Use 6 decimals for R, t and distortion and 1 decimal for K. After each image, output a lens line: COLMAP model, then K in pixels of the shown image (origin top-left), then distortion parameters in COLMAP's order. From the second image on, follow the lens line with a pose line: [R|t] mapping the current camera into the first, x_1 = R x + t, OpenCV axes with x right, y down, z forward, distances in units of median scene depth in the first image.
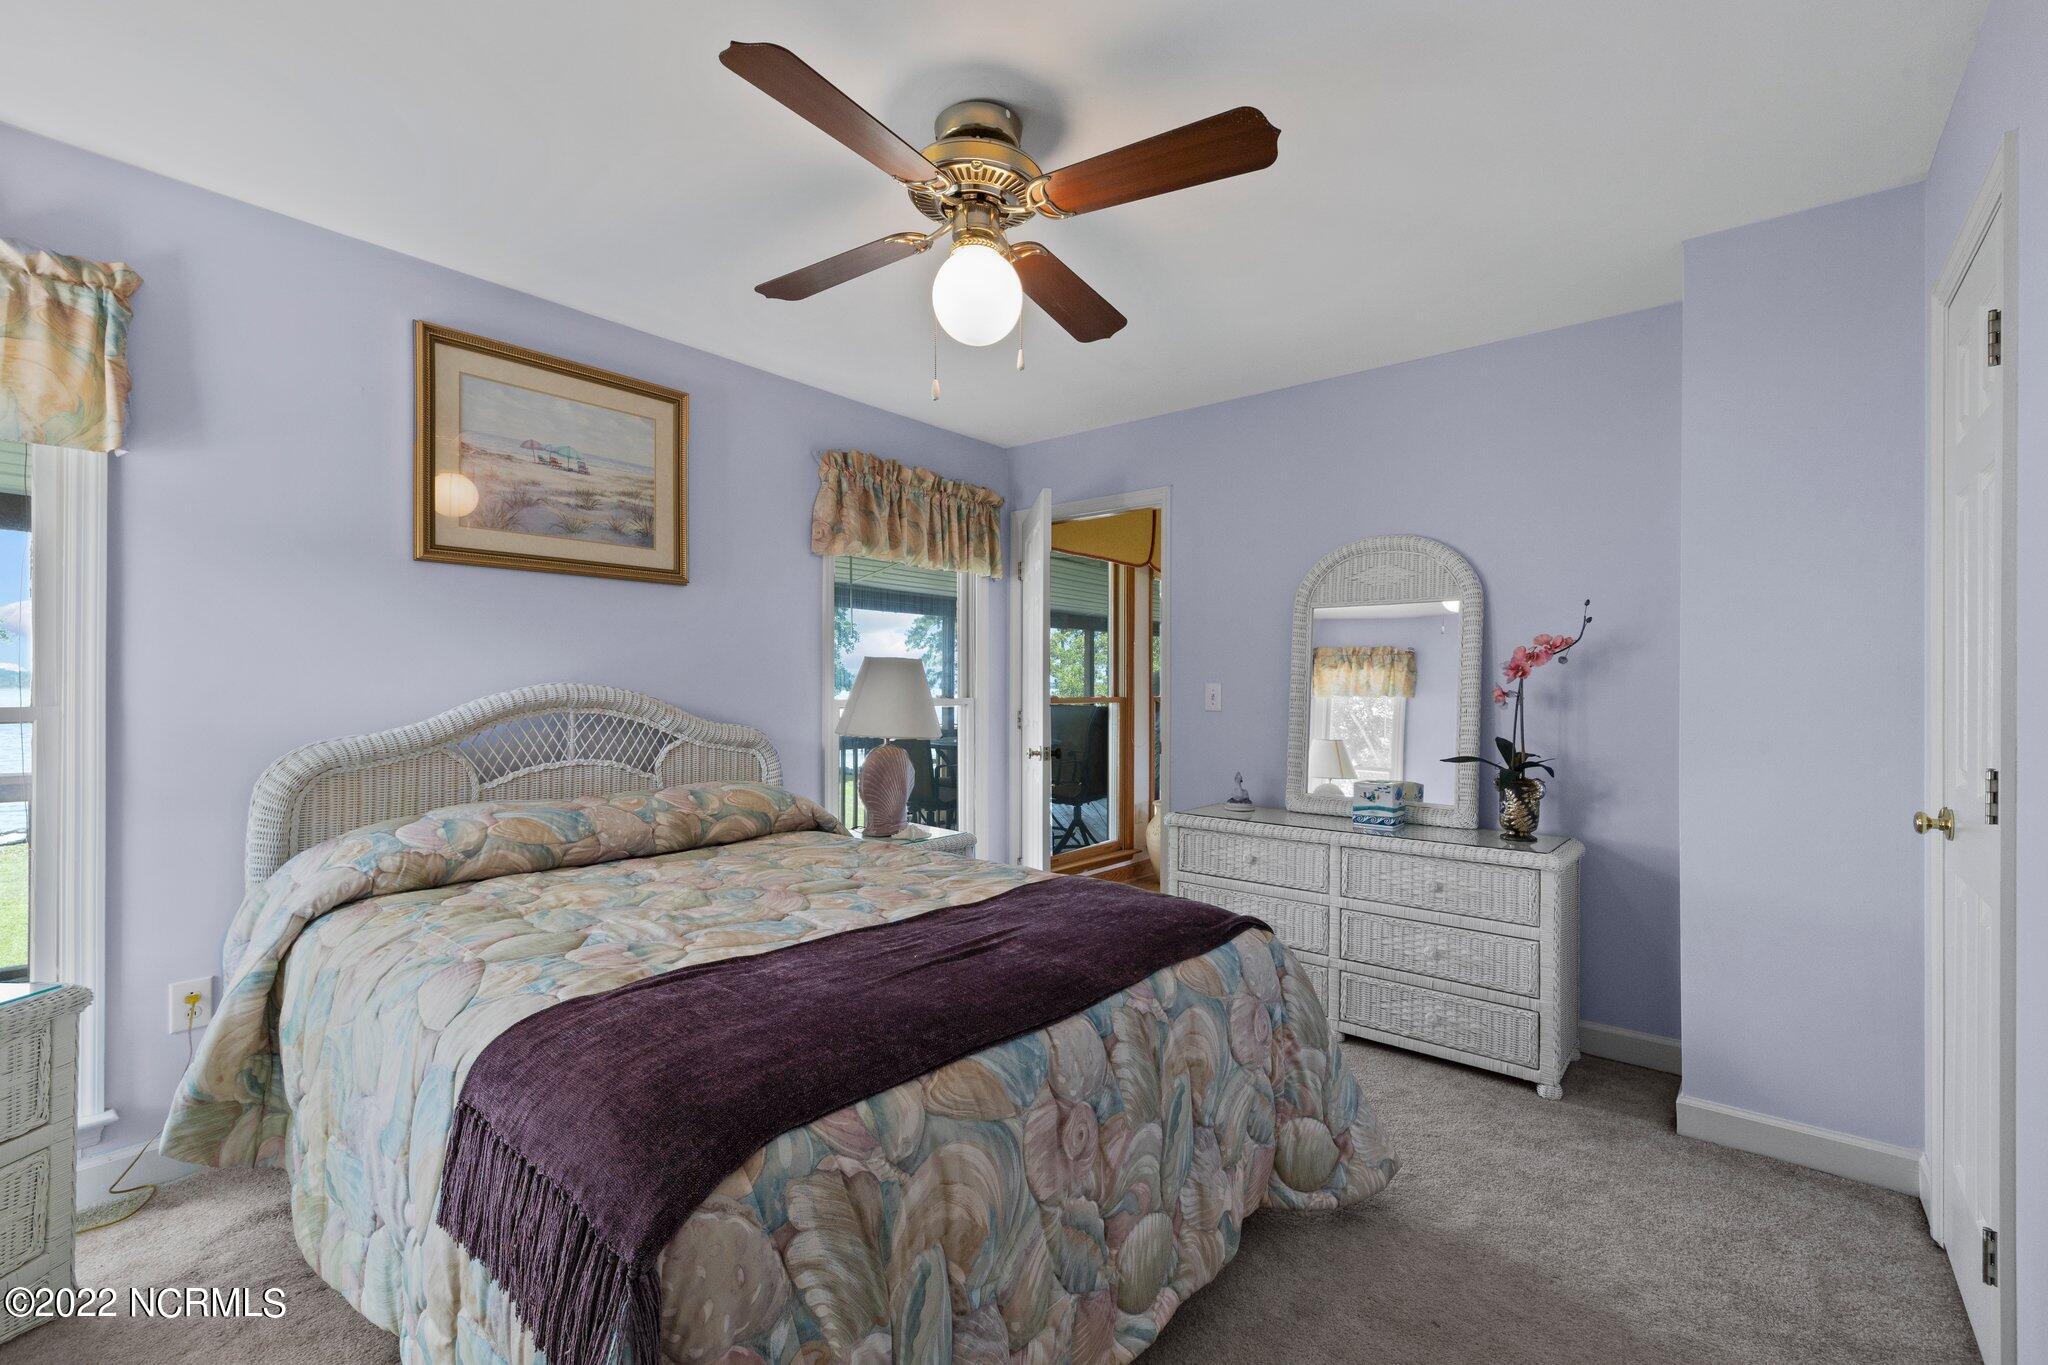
lens RADIAL K [[886.2, 0, 1016.5], [0, 886.2, 682.8], [0, 0, 1]] dist [0.003373, -0.000655]
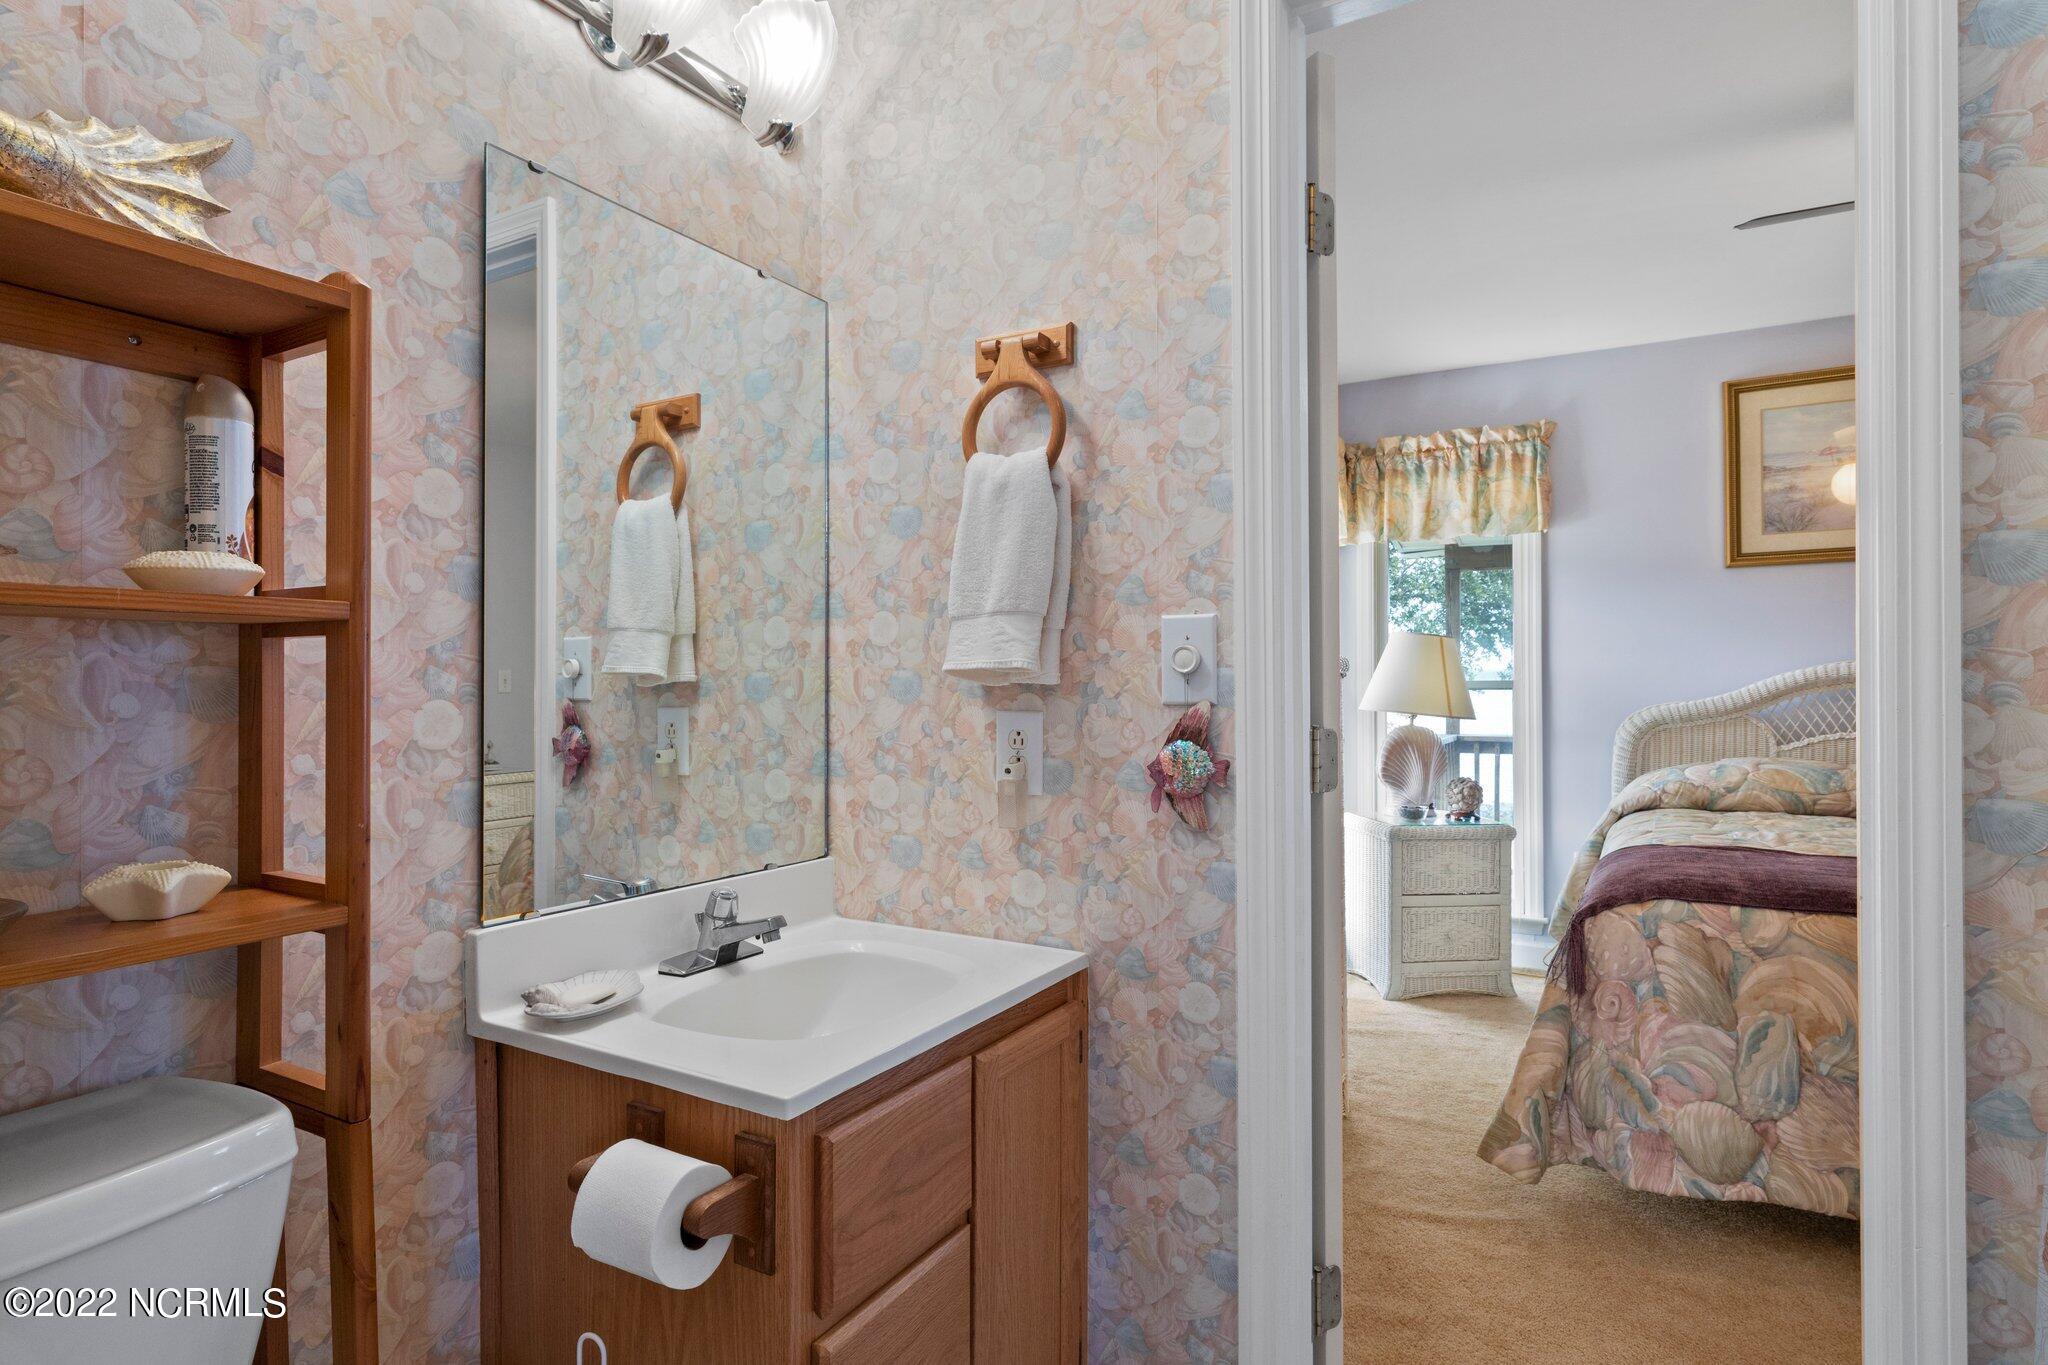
lens RADIAL K [[1106.2, 0, 1018.8], [0, 1106.2, 680.4], [0, 0, 1]] dist [-0.013388, -0.000258]
pose [[0.174042, -0.010074, -0.984687, 0.832810], [0.010485, 0.999910, -0.008377, 0.031789], [0.984682, -0.008867, 0.174132, -0.337631]]
